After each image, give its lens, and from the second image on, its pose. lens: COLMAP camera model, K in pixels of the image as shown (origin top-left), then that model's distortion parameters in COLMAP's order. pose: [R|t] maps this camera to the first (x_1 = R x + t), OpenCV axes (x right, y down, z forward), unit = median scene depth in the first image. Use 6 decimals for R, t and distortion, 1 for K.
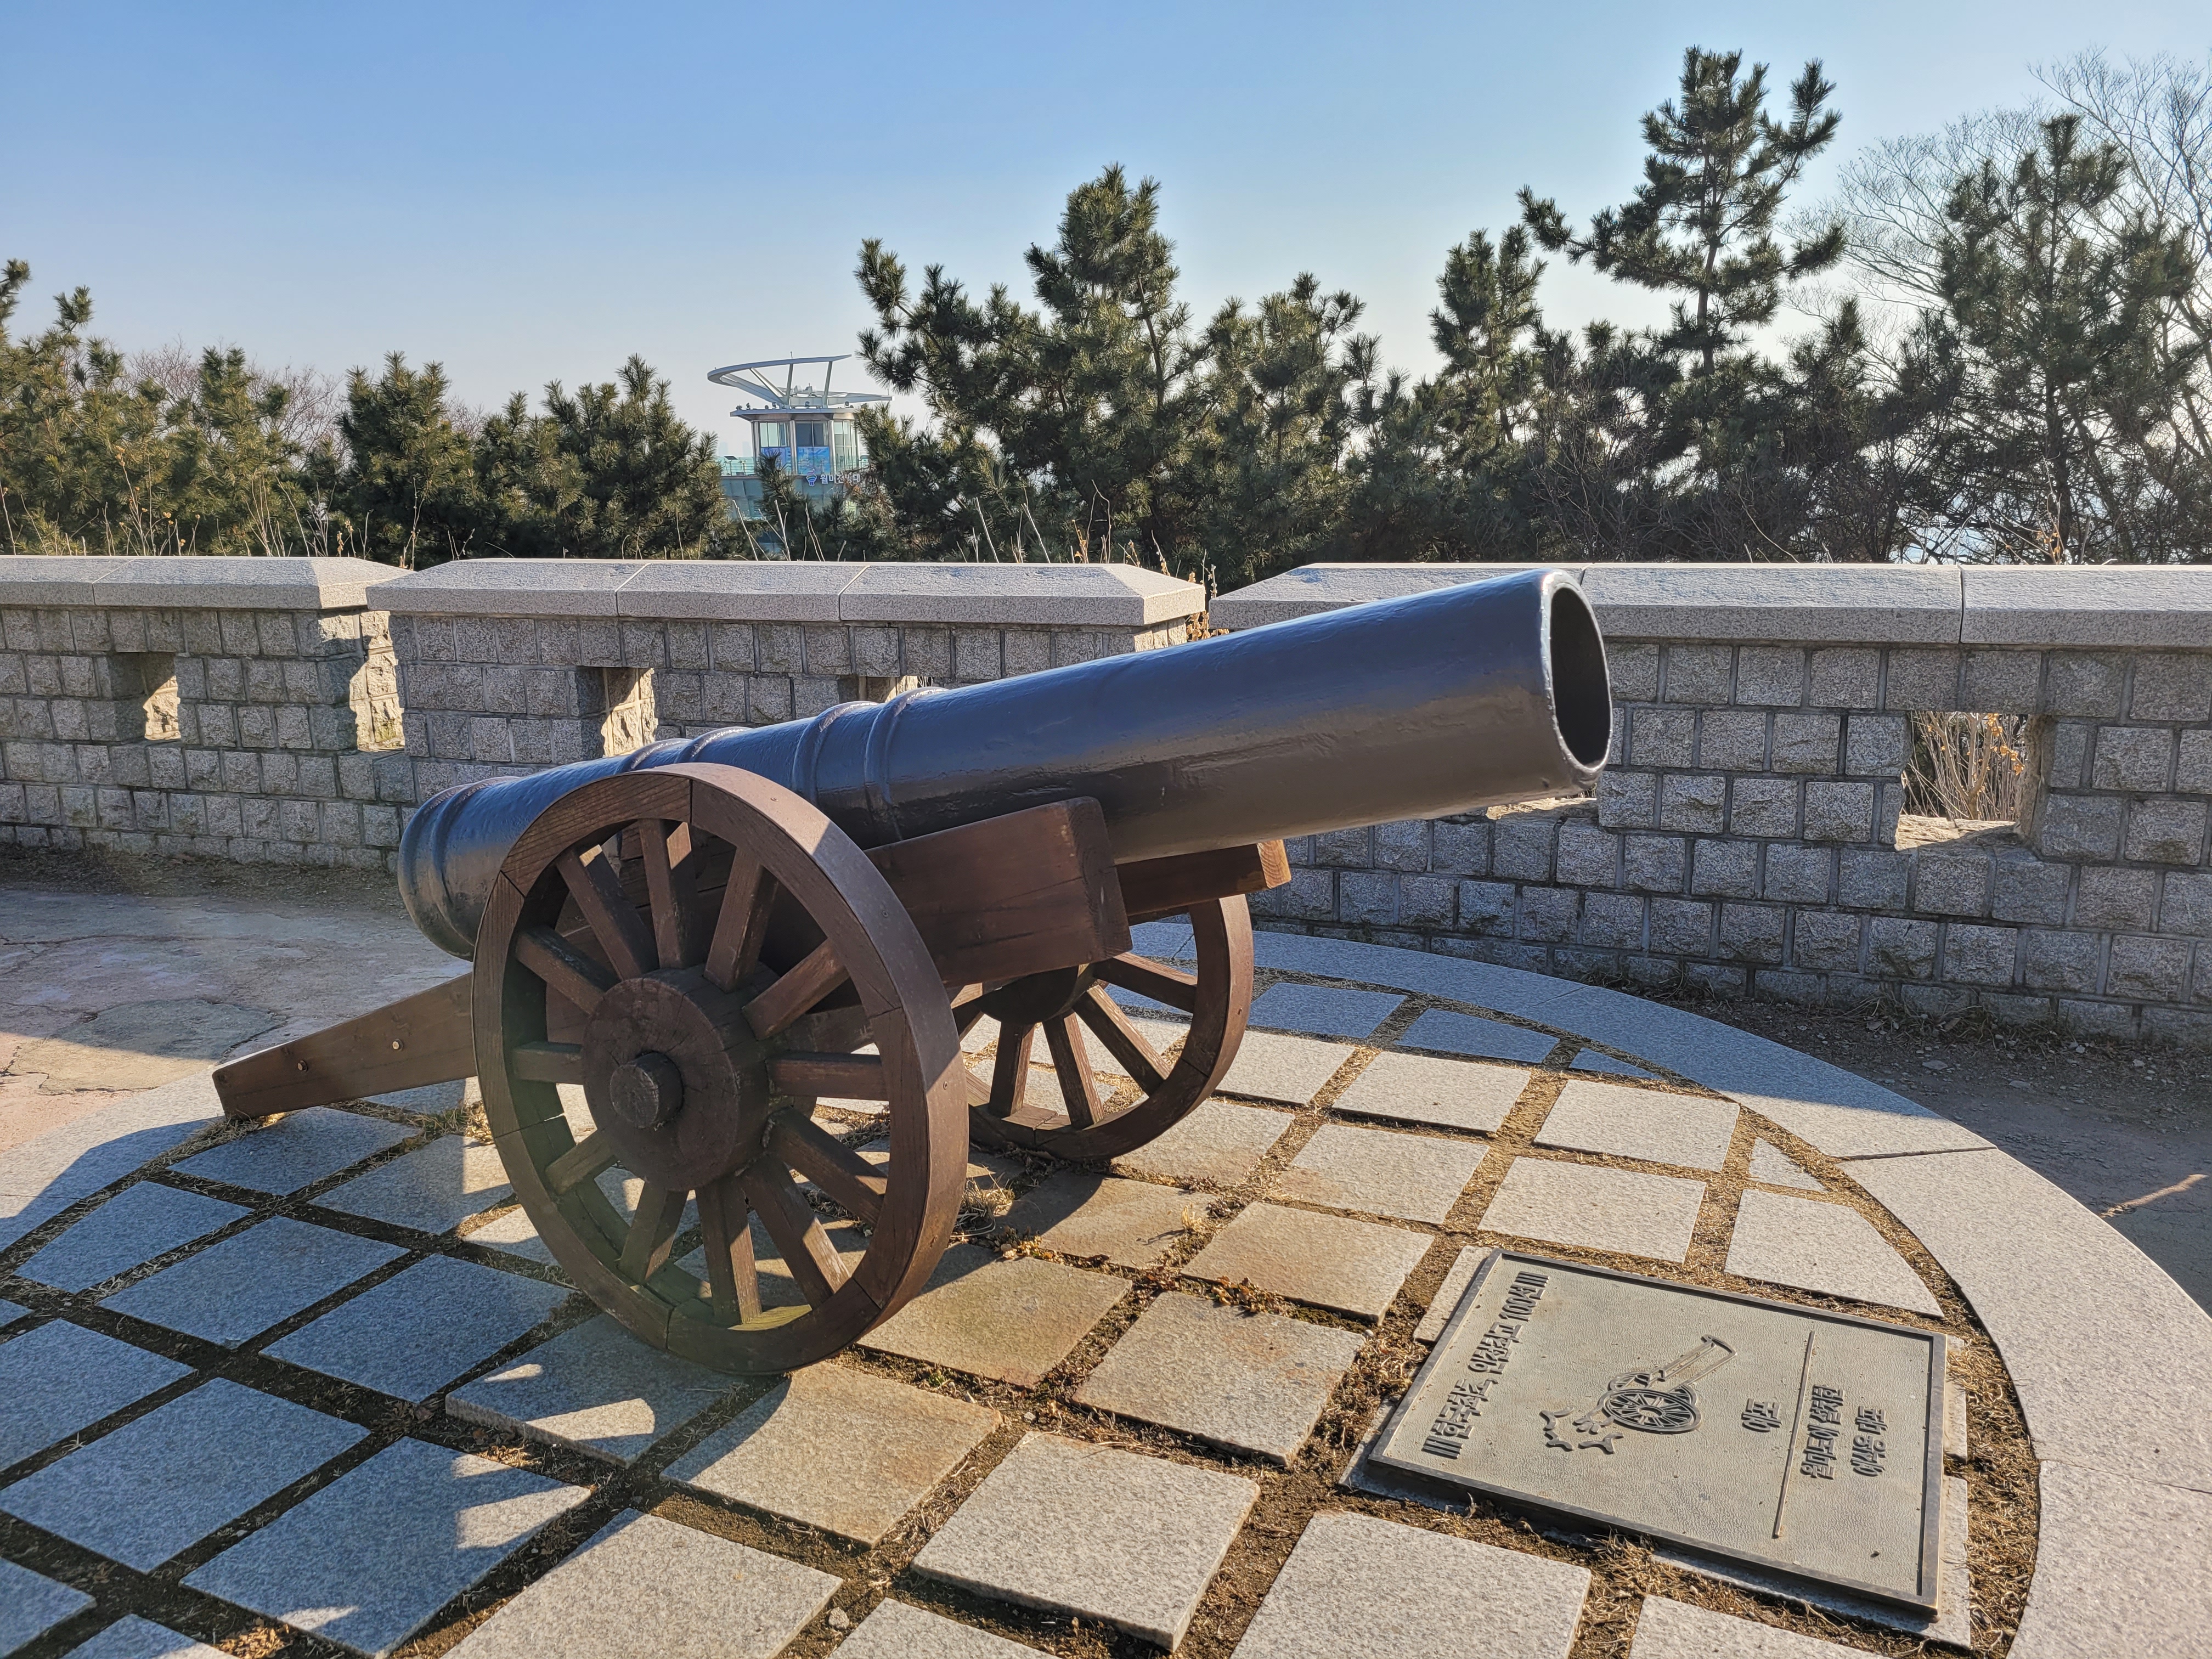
lens RADIAL K [[1643.4, 0, 1107.5], [0, 1643.4, 811.5], [0, 0, 1]] dist [0.050921, -0.021727]
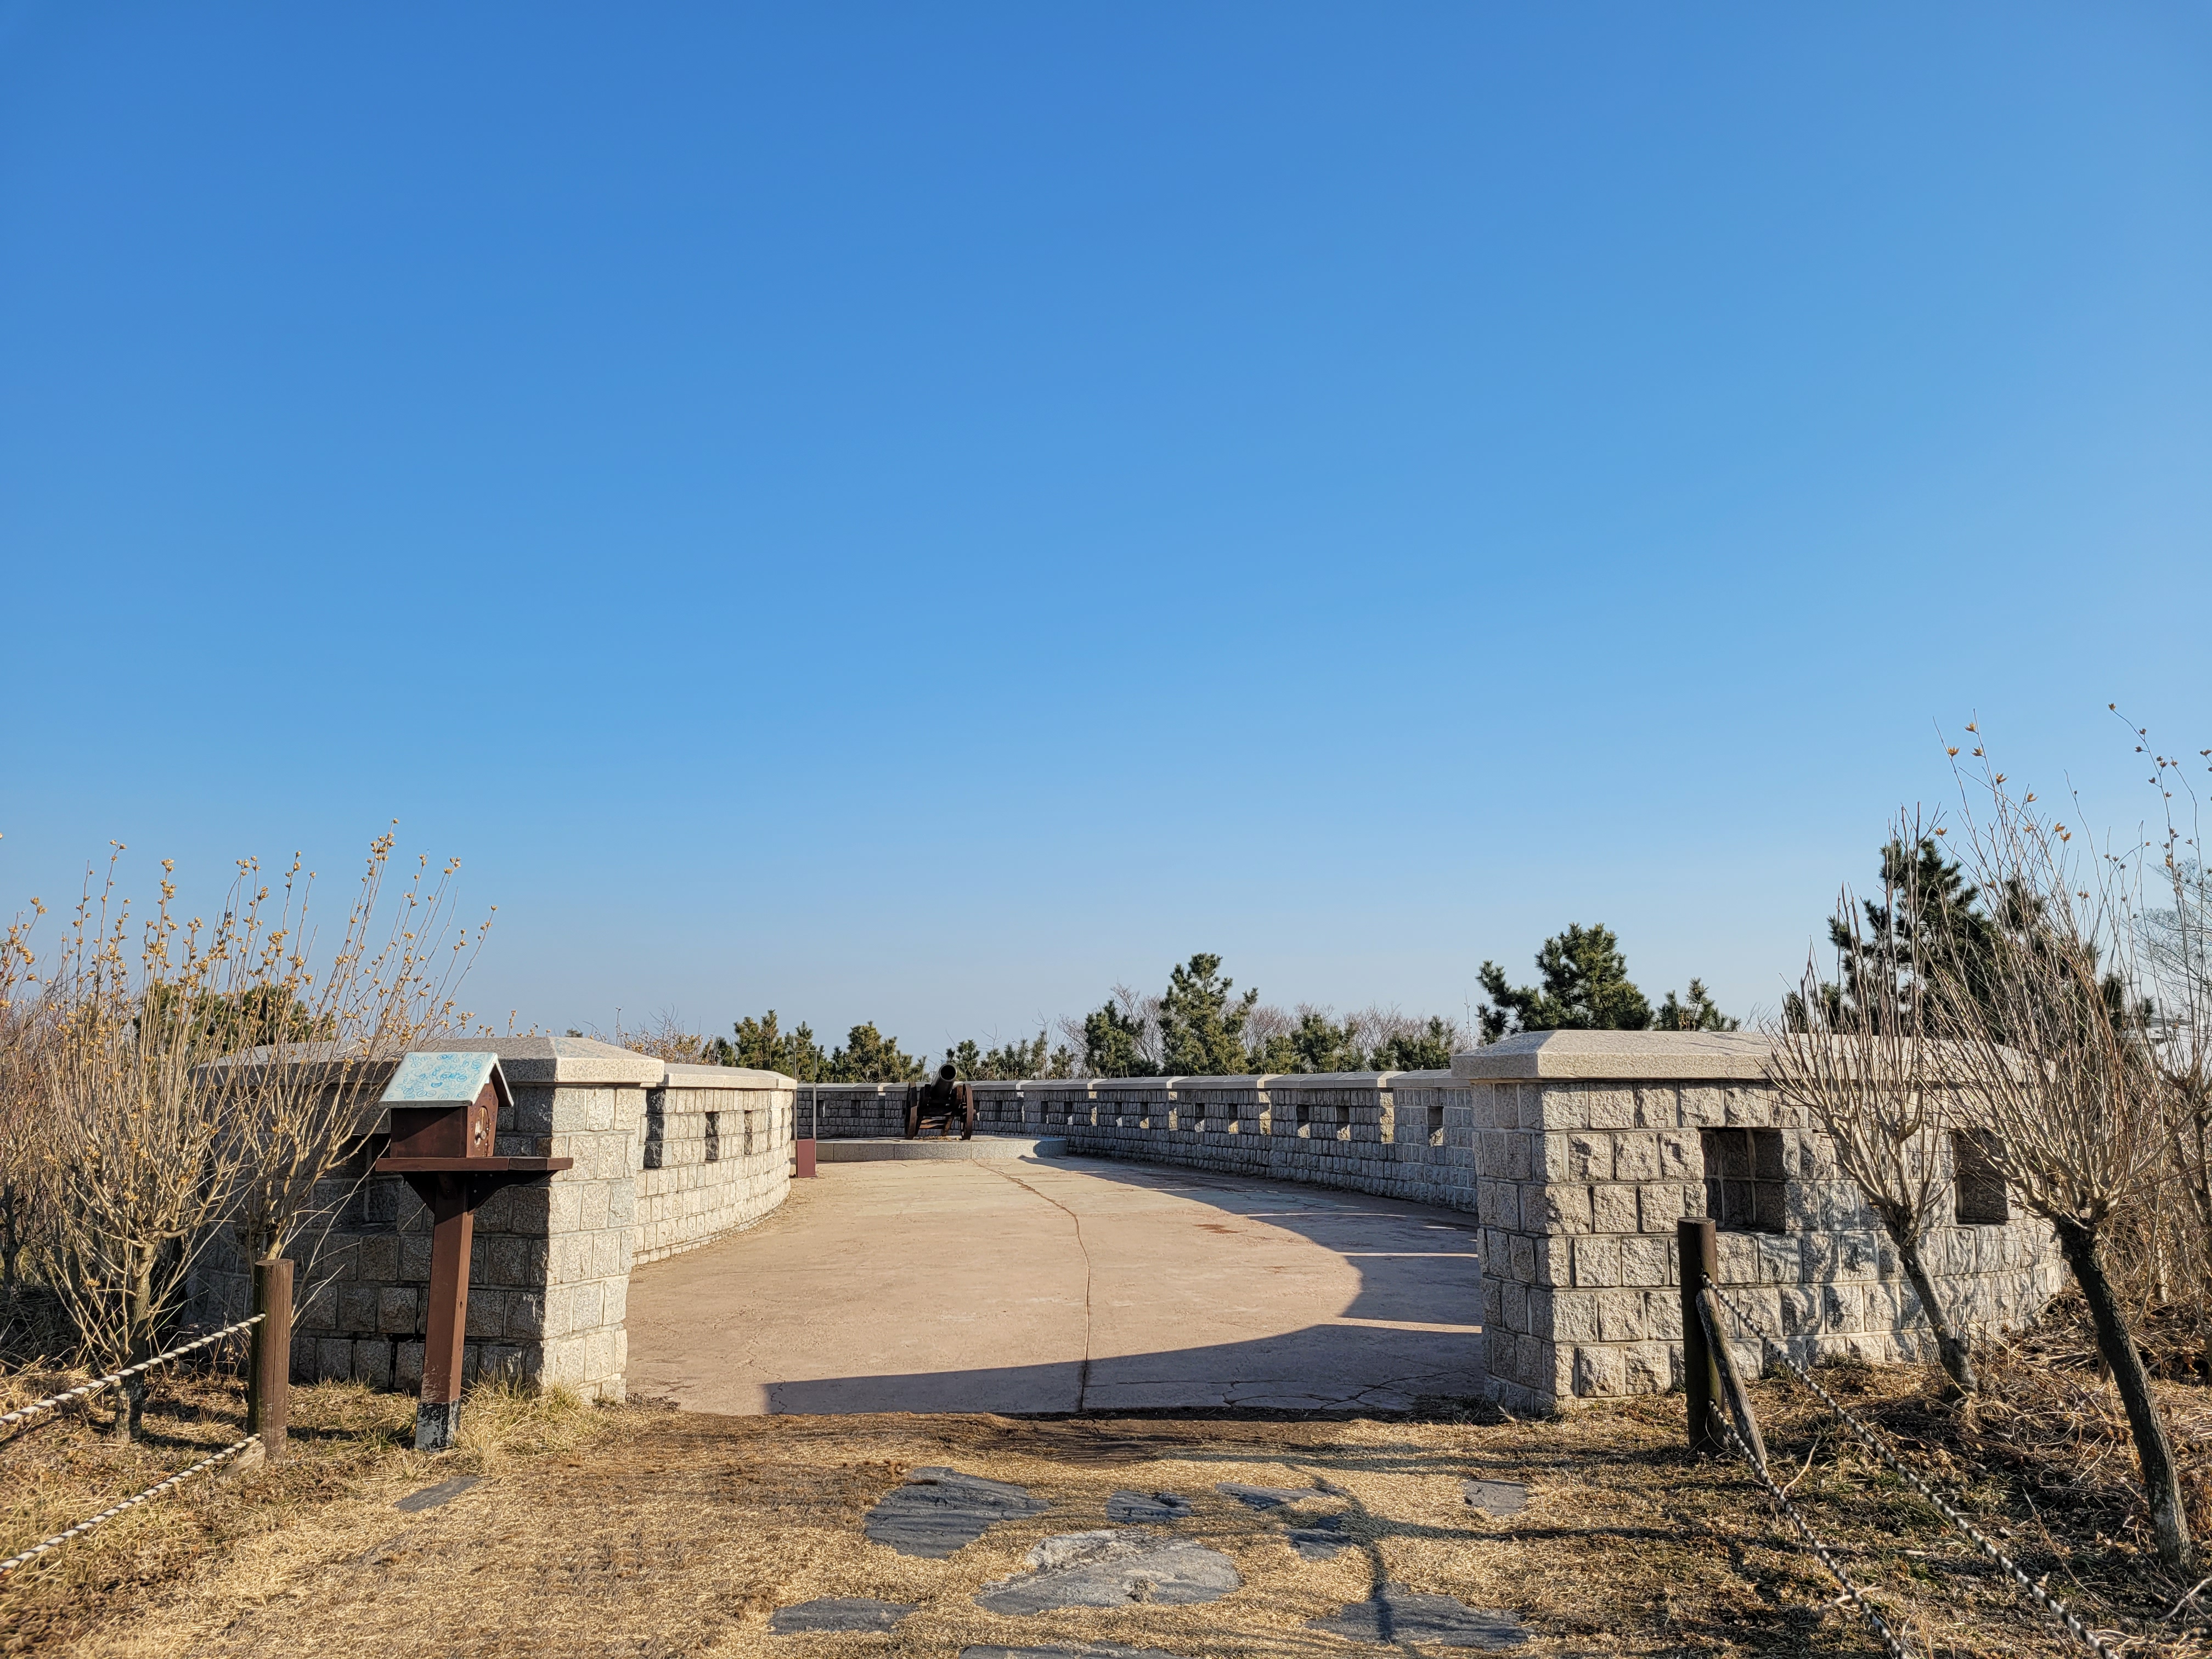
lens RADIAL K [[1643.4, 0, 1128.2], [0, 1643.4, 873.2], [0, 0, 1]] dist [0.050921, -0.021727]
pose [[0.697384, -0.077691, -0.712475, 4.322198], [-0.161569, 0.951475, -0.261899, 0.651967], [0.698249, 0.297758, 0.650991, -2.806034]]
